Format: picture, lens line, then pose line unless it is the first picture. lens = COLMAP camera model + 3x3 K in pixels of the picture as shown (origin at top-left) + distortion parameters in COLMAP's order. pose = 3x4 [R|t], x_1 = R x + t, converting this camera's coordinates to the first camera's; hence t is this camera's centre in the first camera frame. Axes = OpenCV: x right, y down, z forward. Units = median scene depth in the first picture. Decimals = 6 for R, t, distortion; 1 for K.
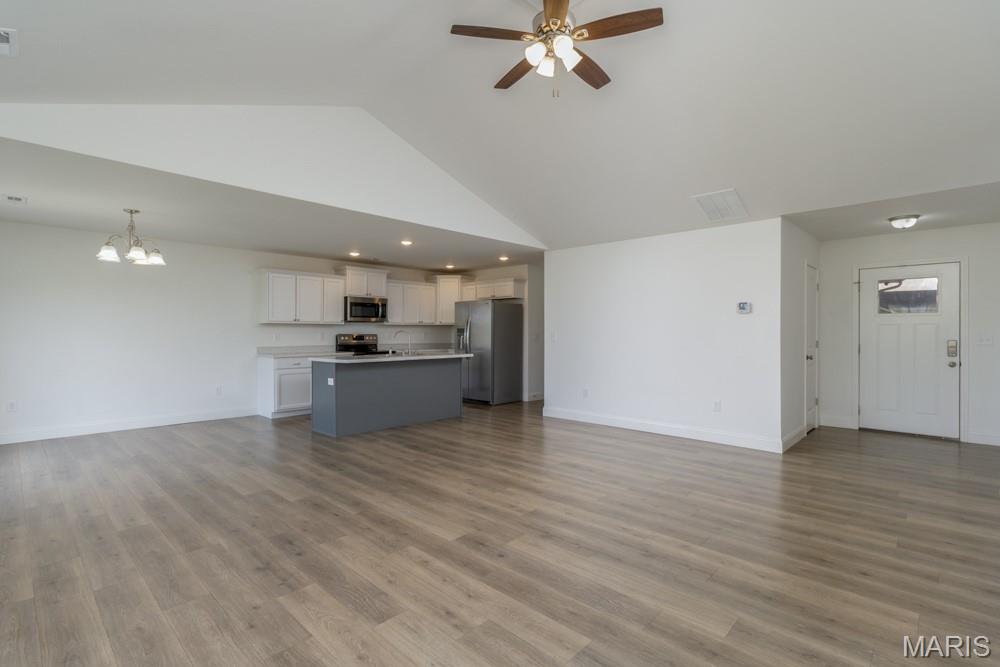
lens RADIAL K [[478.2, 0, 491.2], [0, 478.2, 328.8], [0, 0, 1]] dist [0.007368, -0.001255]
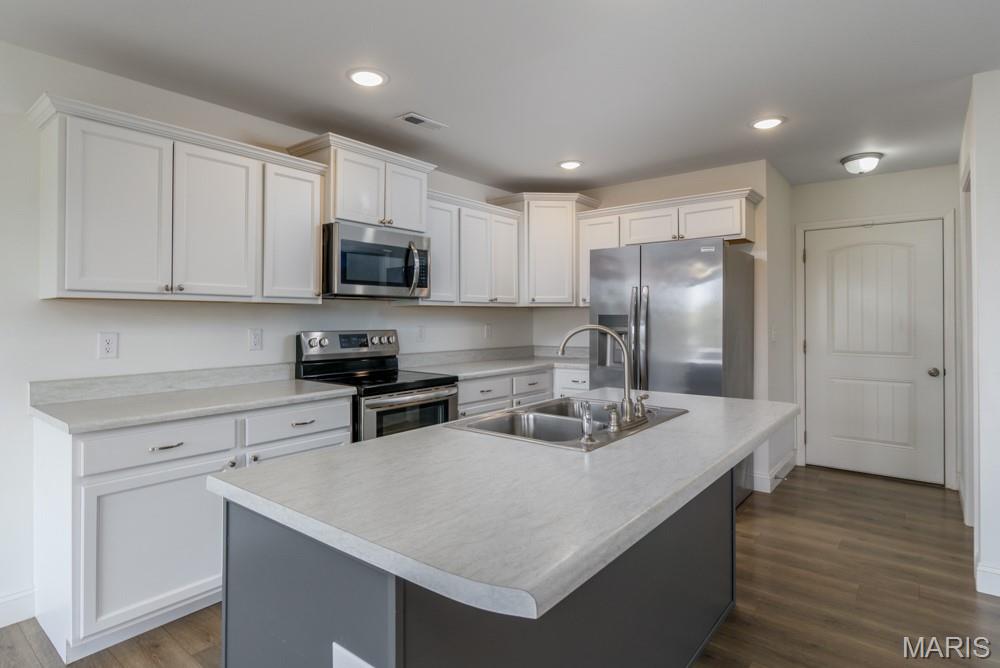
lens RADIAL K [[542.6, 0, 482.2], [0, 542.6, 308.9], [0, 0, 1]] dist [0.001137, 0.000488]
pose [[0.997074, 0.004506, 0.076307, -0.222075], [-0.004551, 0.999990, 0.000405, -0.006314], [-0.076304, -0.000751, 0.997084, 0.599797]]
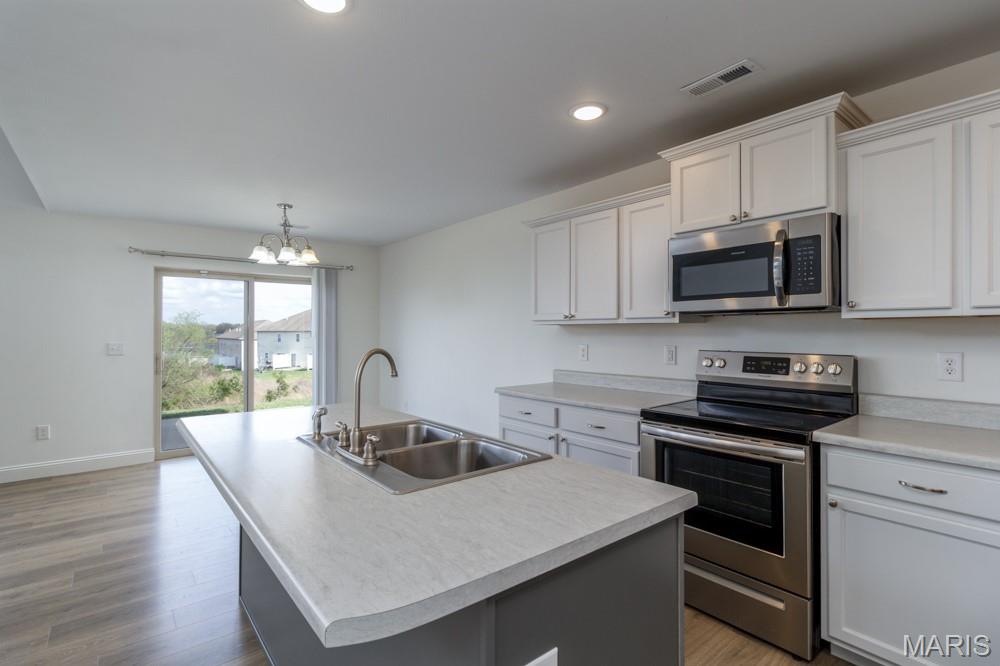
lens RADIAL K [[478.2, 0, 495.5], [0, 478.2, 325.5], [0, 0, 1]] dist [0.007368, -0.001255]
pose [[-0.130025, -0.011486, -0.991444, 0.052745], [0.016021, 0.999778, -0.013684, -0.004590], [0.991381, -0.017663, -0.129812, 0.919825]]
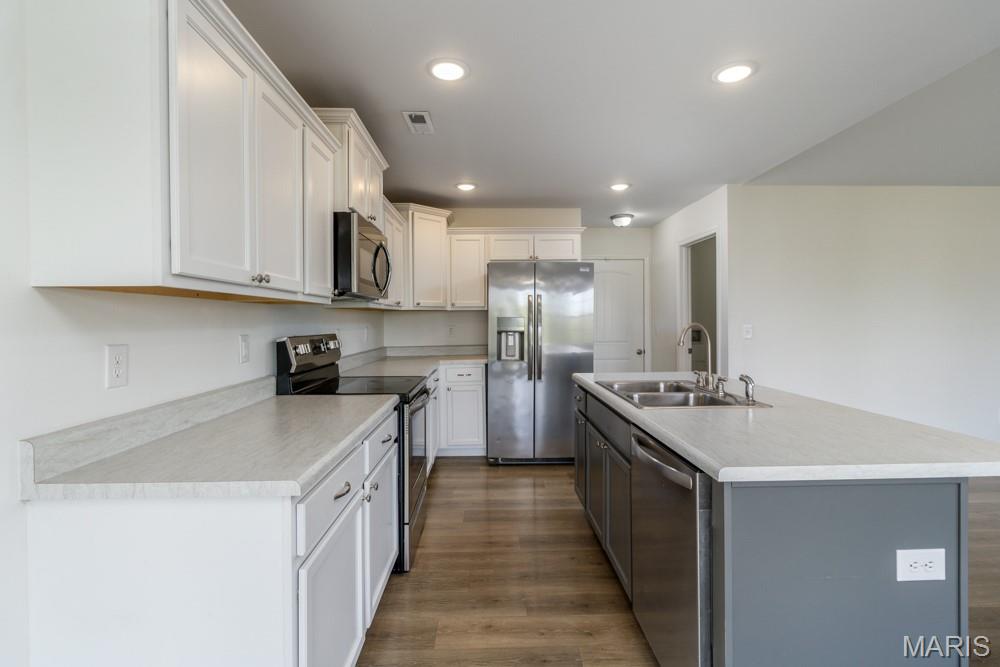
lens RADIAL K [[478.2, 0, 502.6], [0, 478.2, 326.2], [0, 0, 1]] dist [0.007368, -0.001255]
pose [[0.698084, -0.010754, 0.715935, -0.451075], [-0.006798, 0.999743, 0.021646, -0.002951], [-0.715984, -0.019978, 0.697831, 0.715423]]
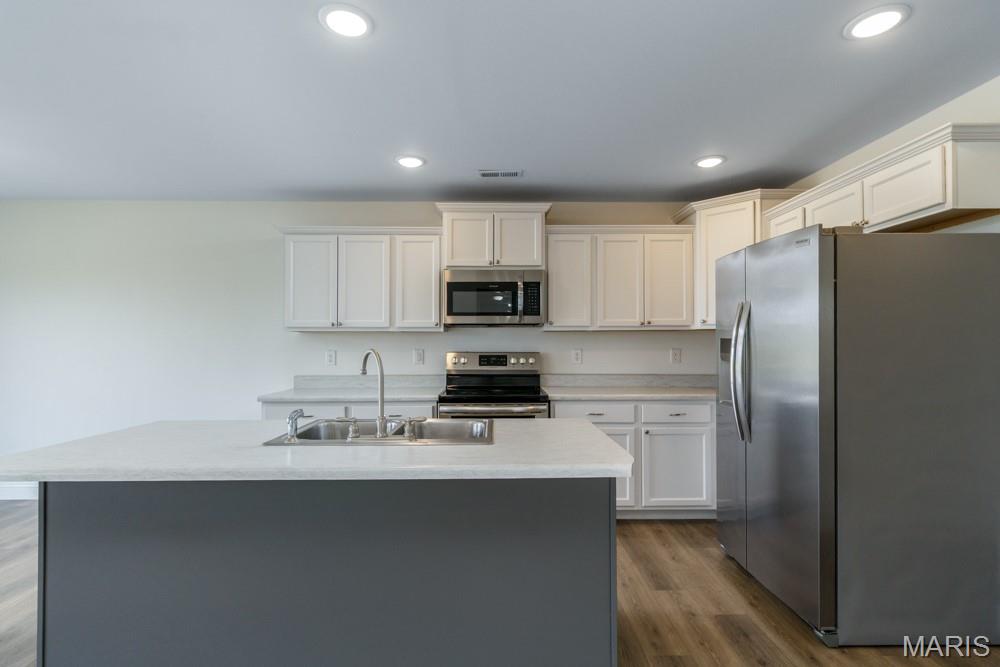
lens RADIAL K [[478.2, 0, 502.0], [0, 478.2, 336.3], [0, 0, 1]] dist [0.007368, -0.001255]
pose [[0.702444, -0.009908, -0.711670, 0.065125], [0.009569, 0.999944, -0.004477, -0.001915], [0.711675, -0.003665, 0.702499, 0.717835]]
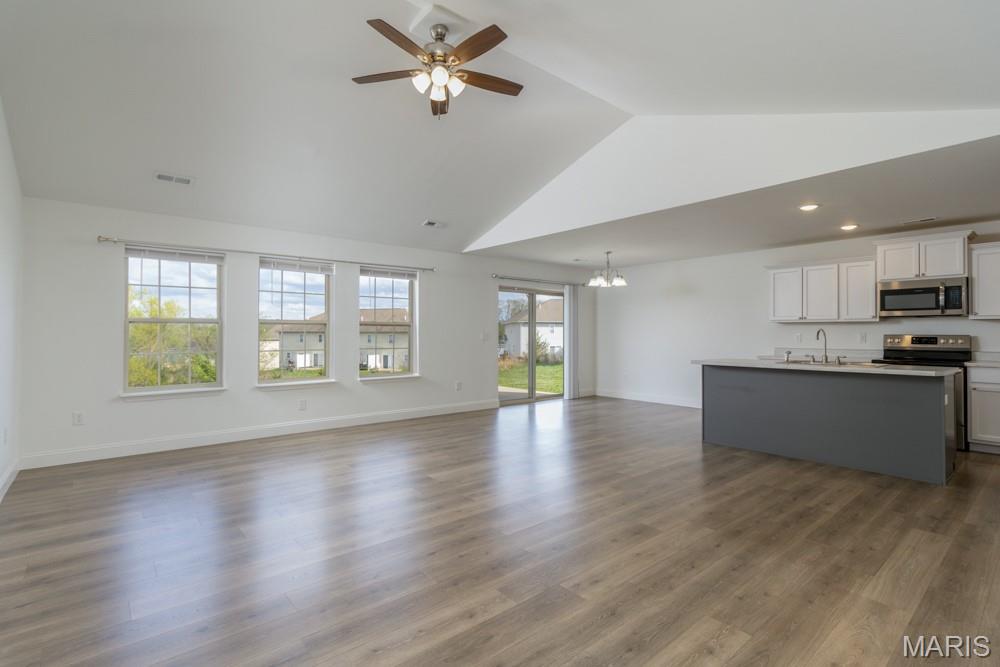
lens RADIAL K [[478.2, 0, 500.3], [0, 478.2, 325.2], [0, 0, 1]] dist [0.007368, -0.001255]
pose [[-0.107054, -0.019412, -0.994064, 0.488279], [0.008038, 0.999760, -0.020389, 0.007336], [0.994221, -0.010173, -0.106872, 0.505793]]
